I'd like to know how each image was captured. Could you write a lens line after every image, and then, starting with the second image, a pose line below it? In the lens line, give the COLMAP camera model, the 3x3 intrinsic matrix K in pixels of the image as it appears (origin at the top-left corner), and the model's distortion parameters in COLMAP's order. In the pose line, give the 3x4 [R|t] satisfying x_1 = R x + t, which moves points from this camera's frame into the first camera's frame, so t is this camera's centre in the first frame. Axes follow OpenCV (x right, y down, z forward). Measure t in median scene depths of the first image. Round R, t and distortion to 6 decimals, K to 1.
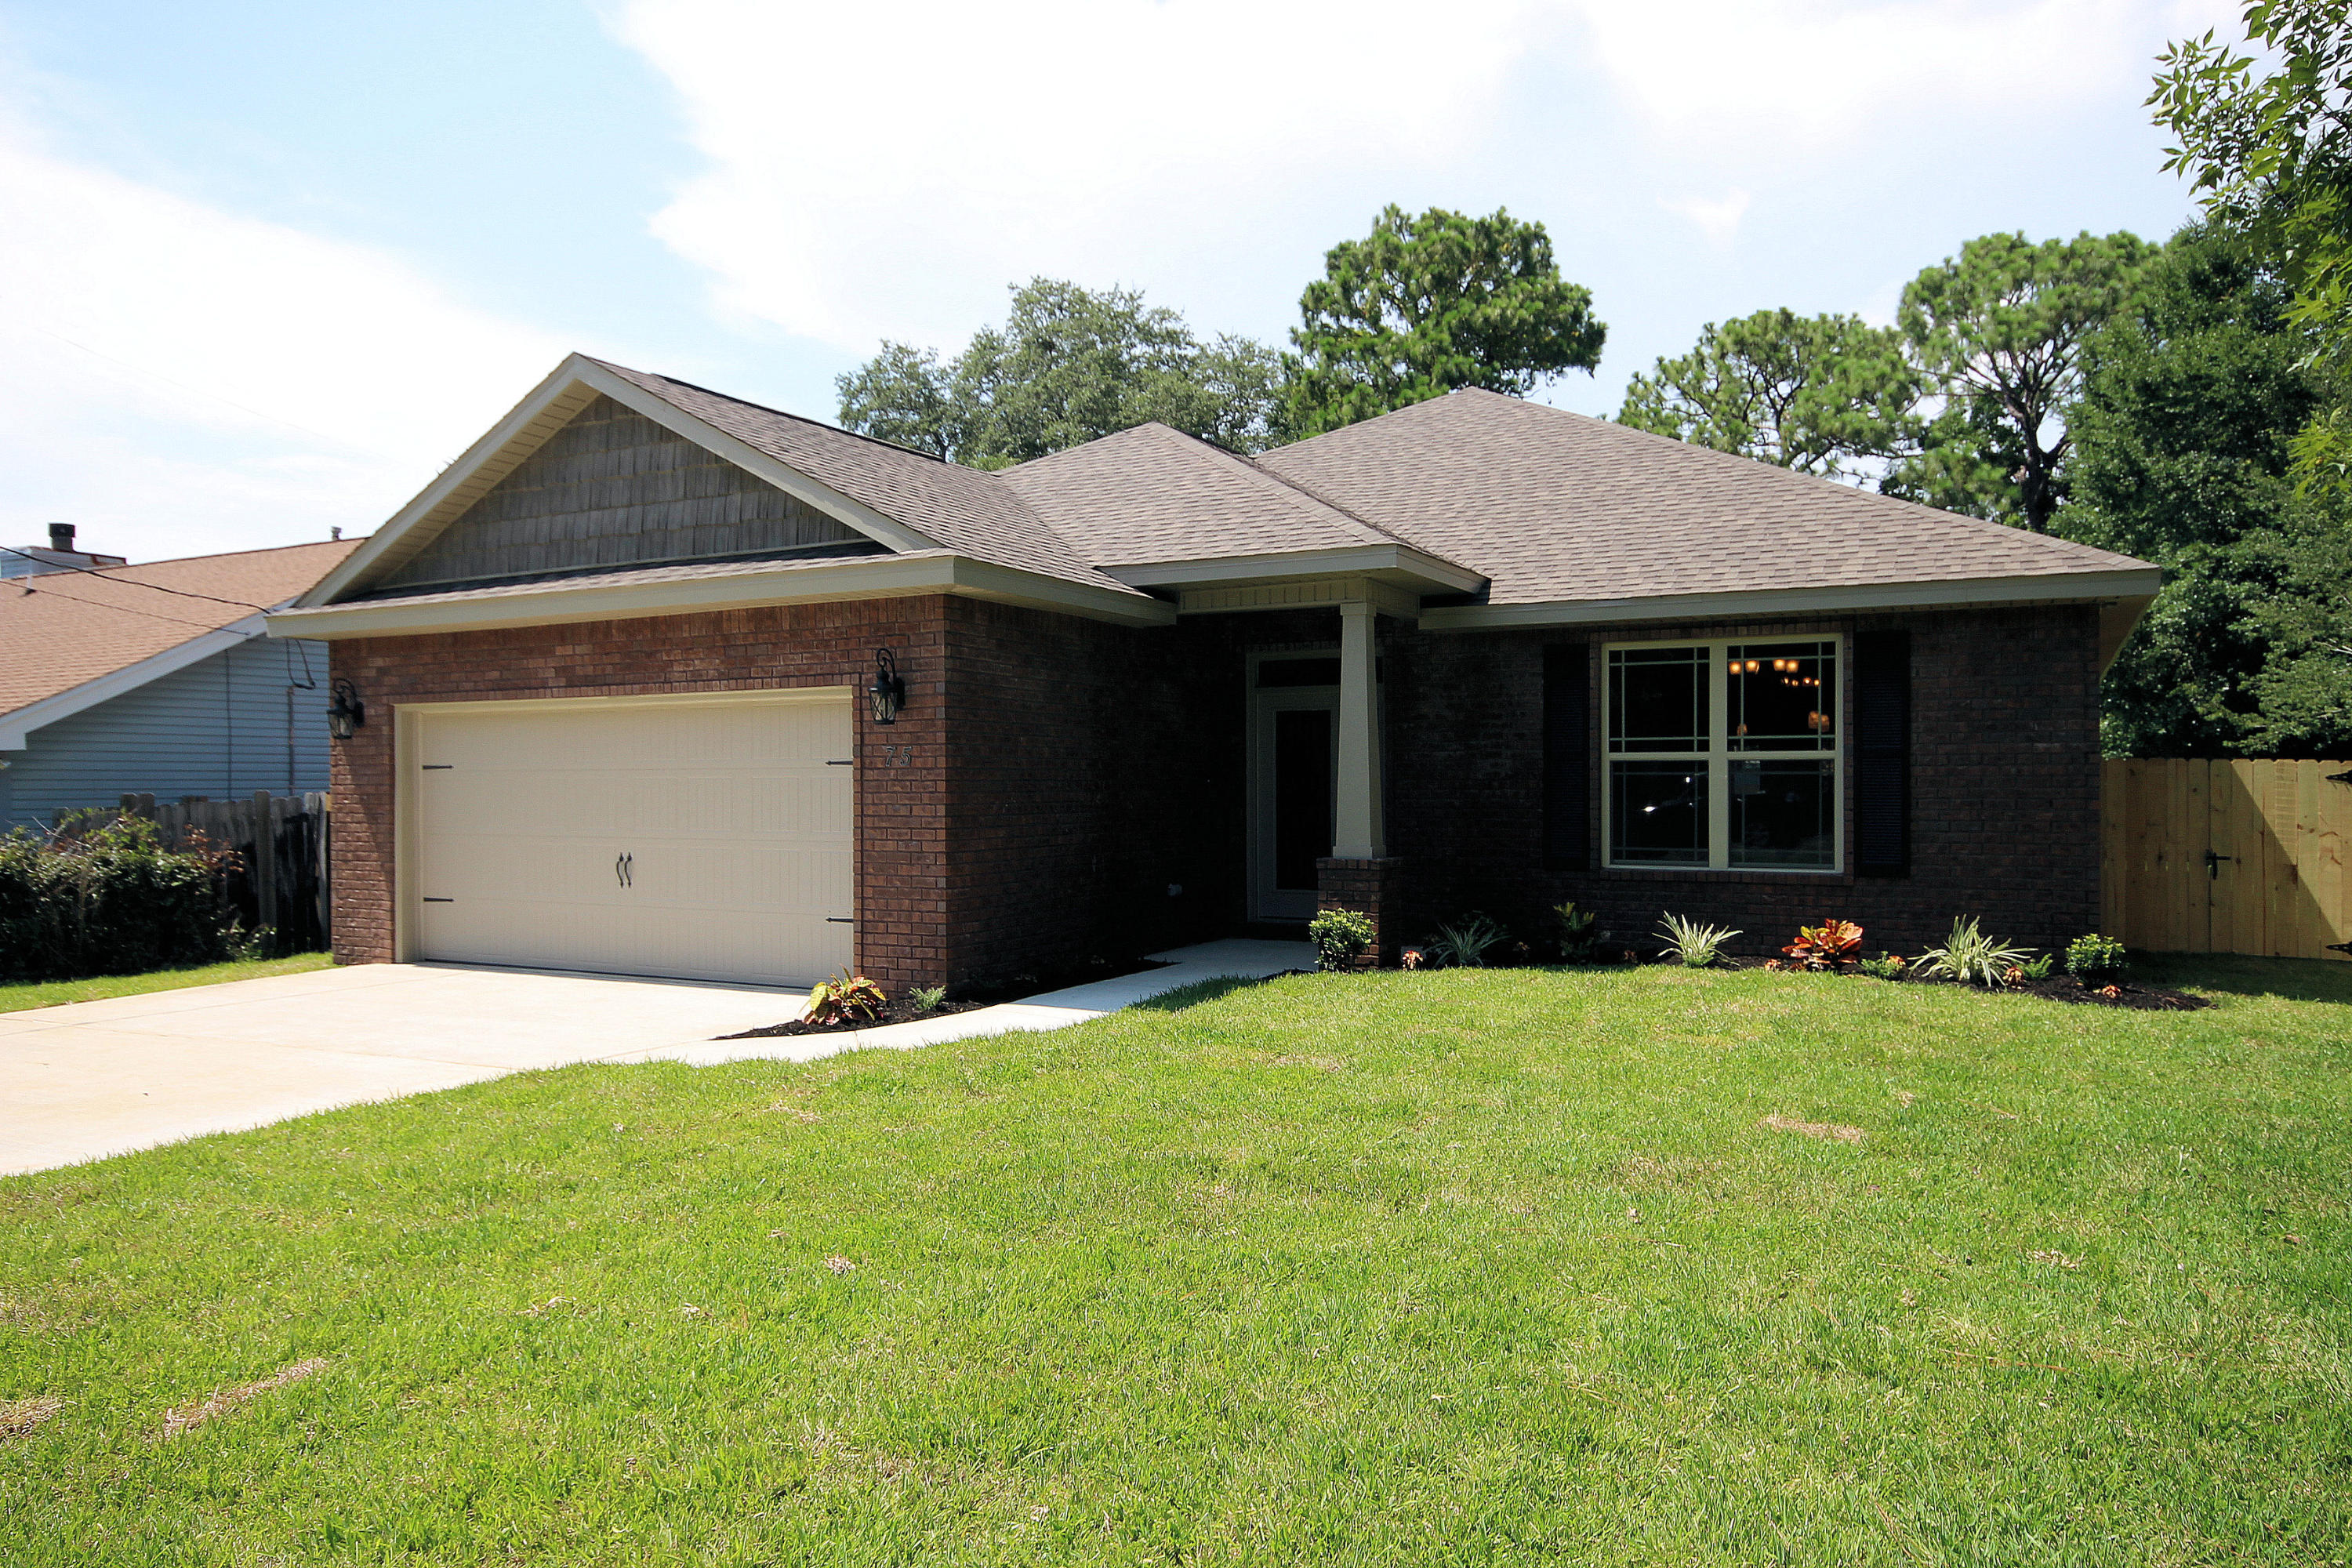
lens RADIAL K [[1597.3, 0, 1171.1], [0, 1597.3, 781.0], [0, 0, 1]] dist [0.013257, 0.003198]
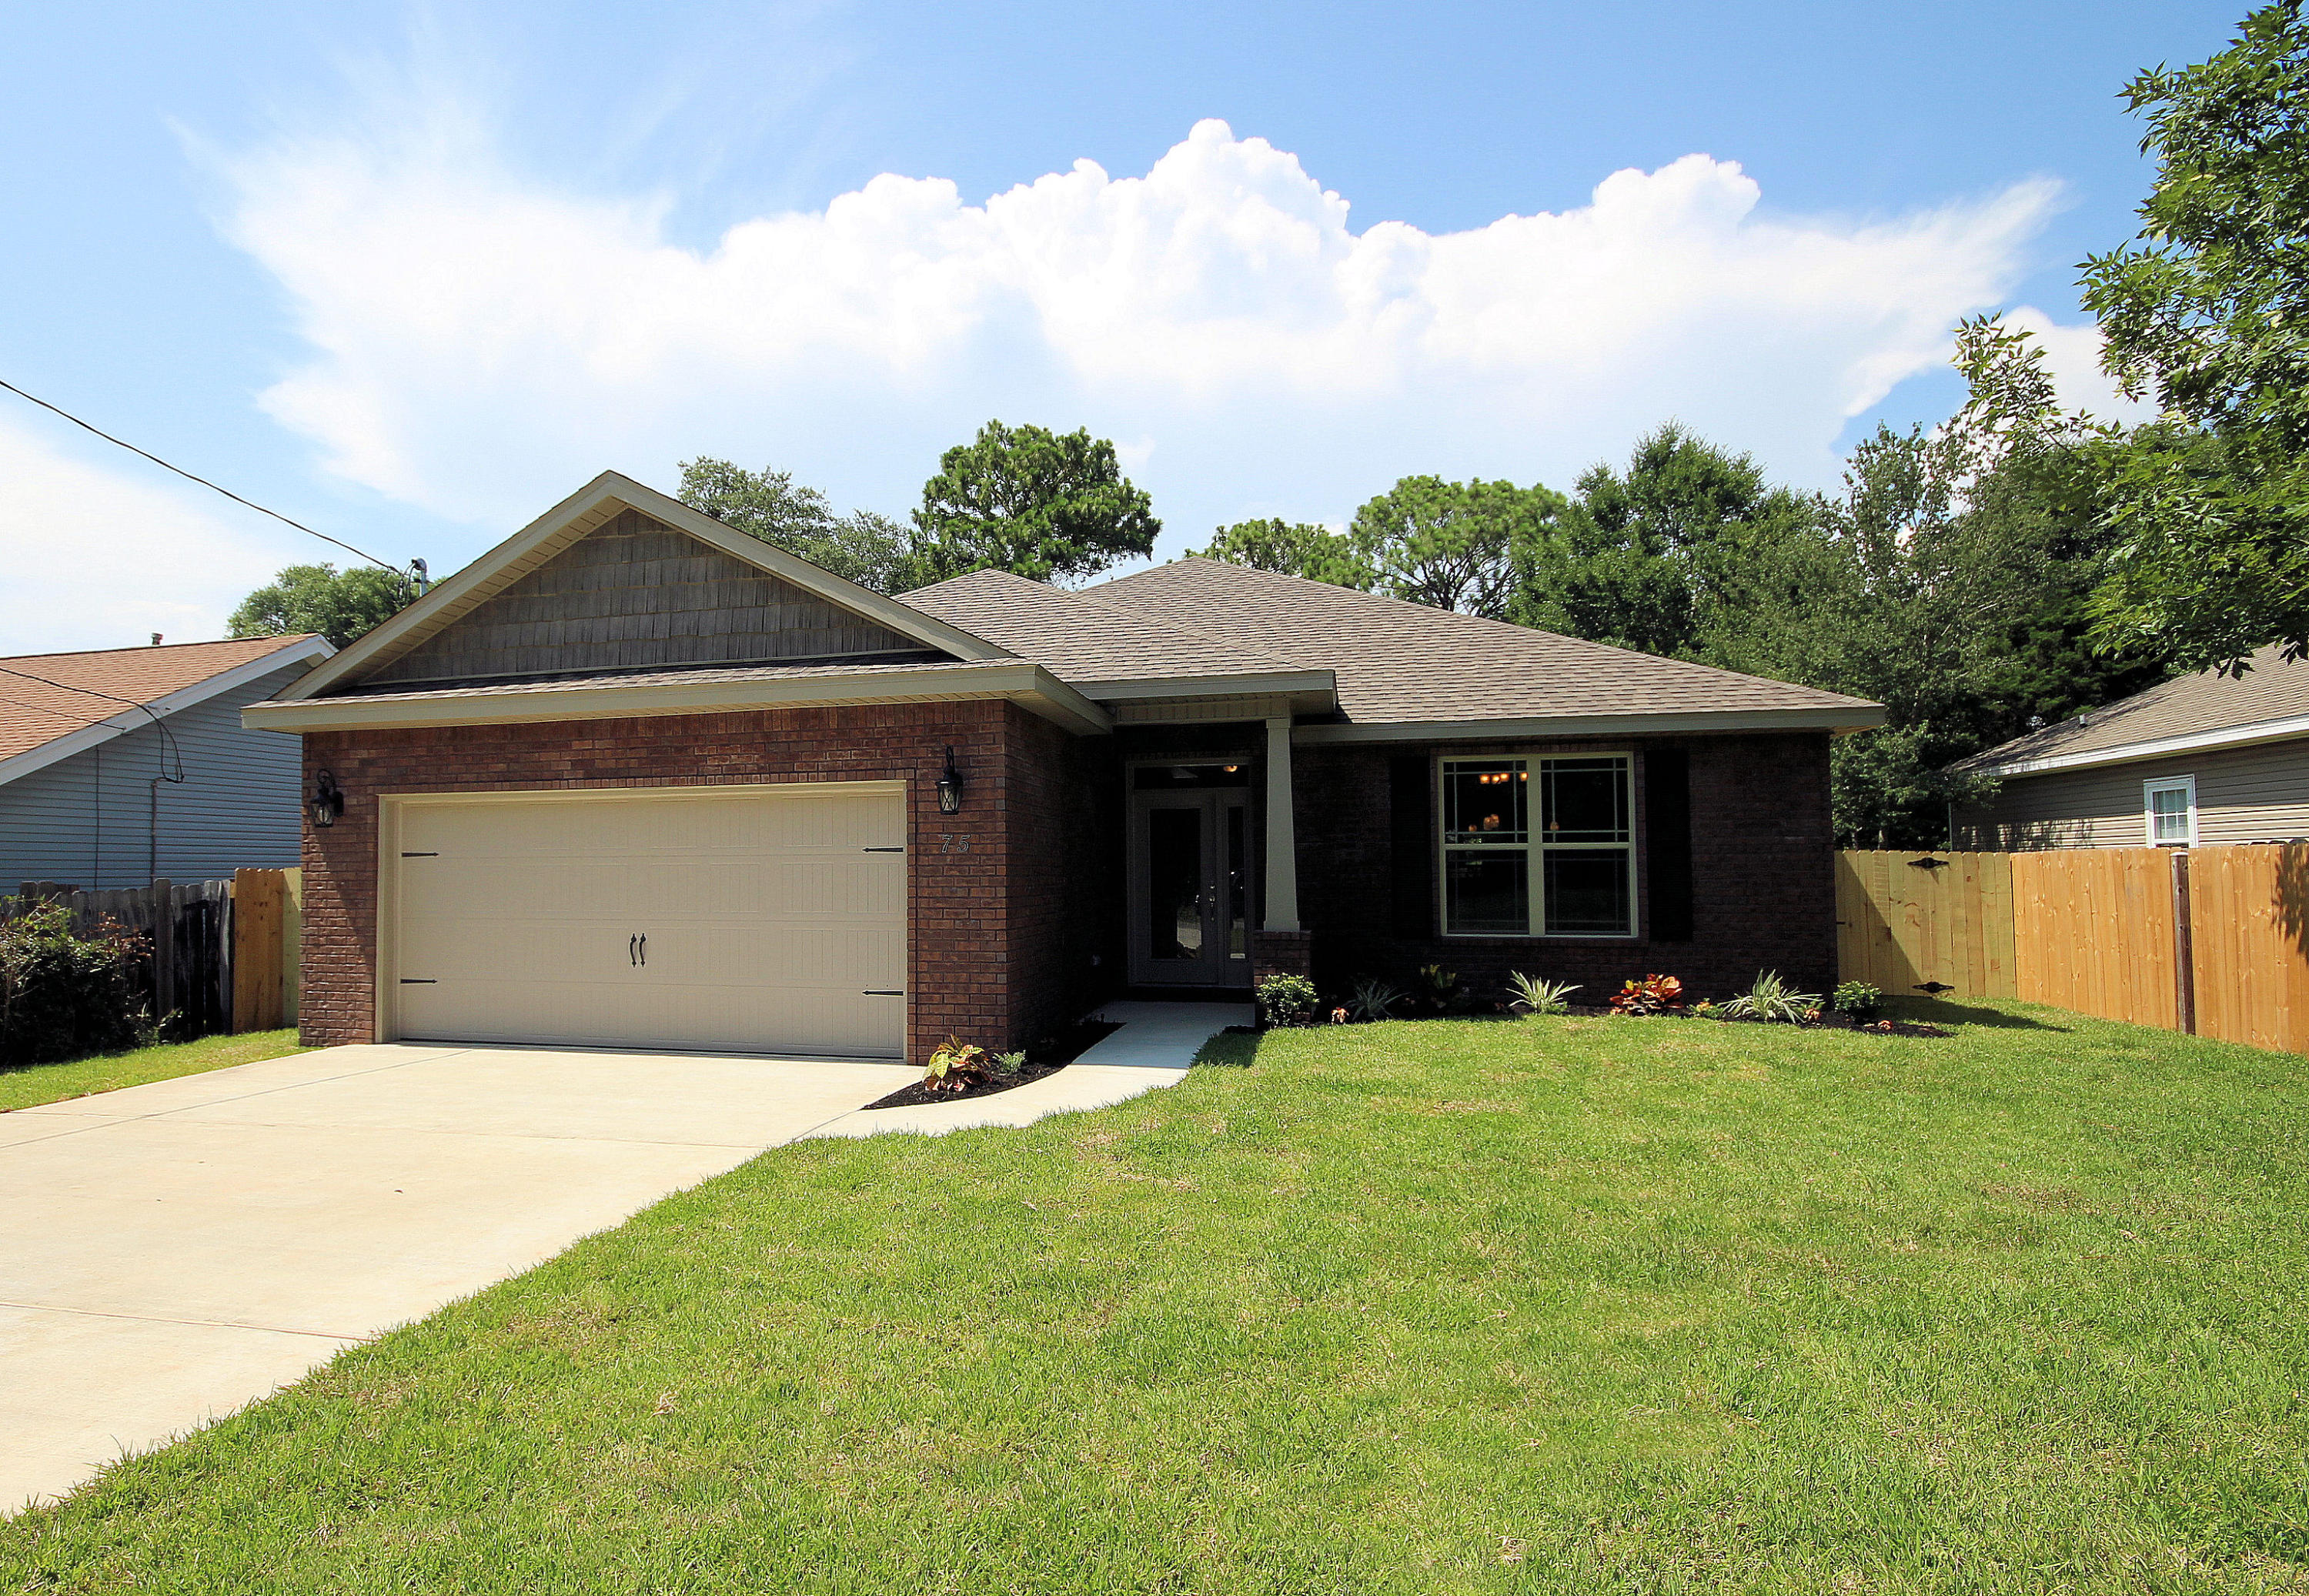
lens RADIAL K [[1261.4, 0, 992.5], [0, 1261.4, 813.3], [0, 0, 1]] dist [-0.009476, 0.005505]
pose [[0.976384, 0.008246, 0.215886, -0.290731], [0.001924, 0.998900, -0.046856, 0.004031], [-0.216035, 0.046165, 0.975294, 0.120081]]
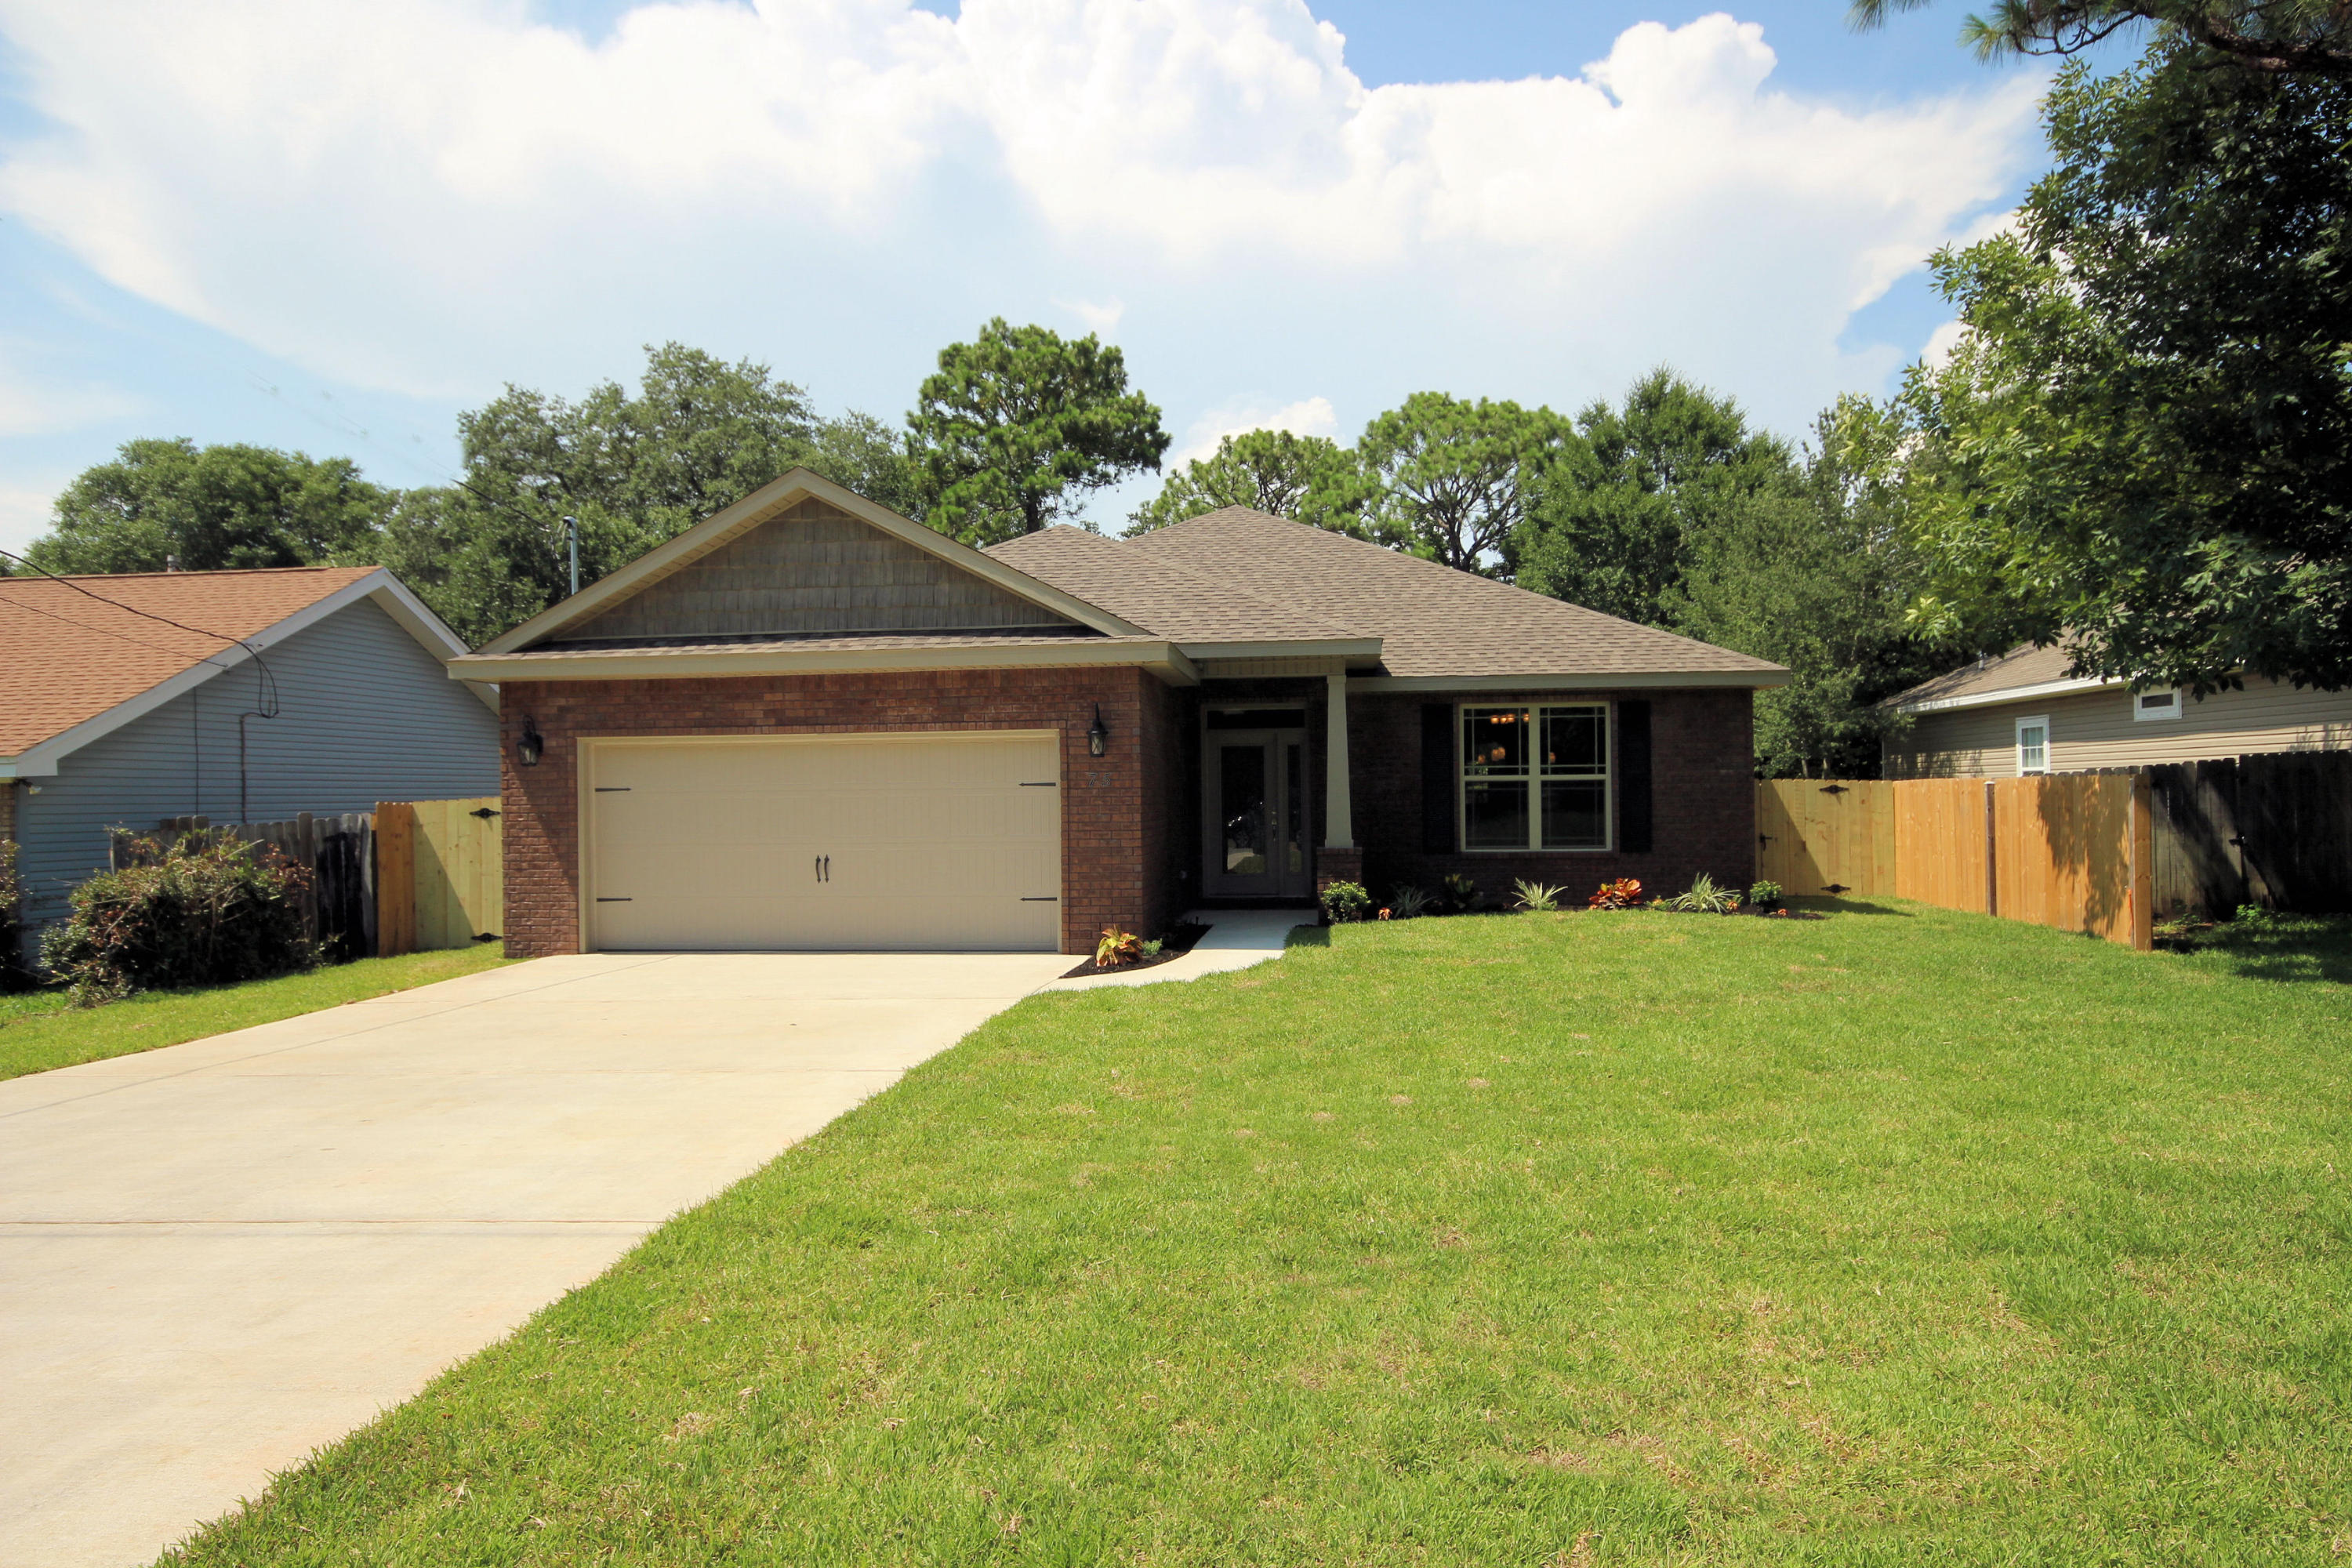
lens RADIAL K [[1433.5, 0, 1177.2], [0, 1433.5, 788.0], [0, 0, 1]] dist [0.004067, 0.006868]
pose [[0.929200, -0.005042, 0.369542, -0.498479], [0.007813, 0.999951, -0.006002, -0.000022], [-0.369494, 0.008465, 0.929195, -0.172522]]
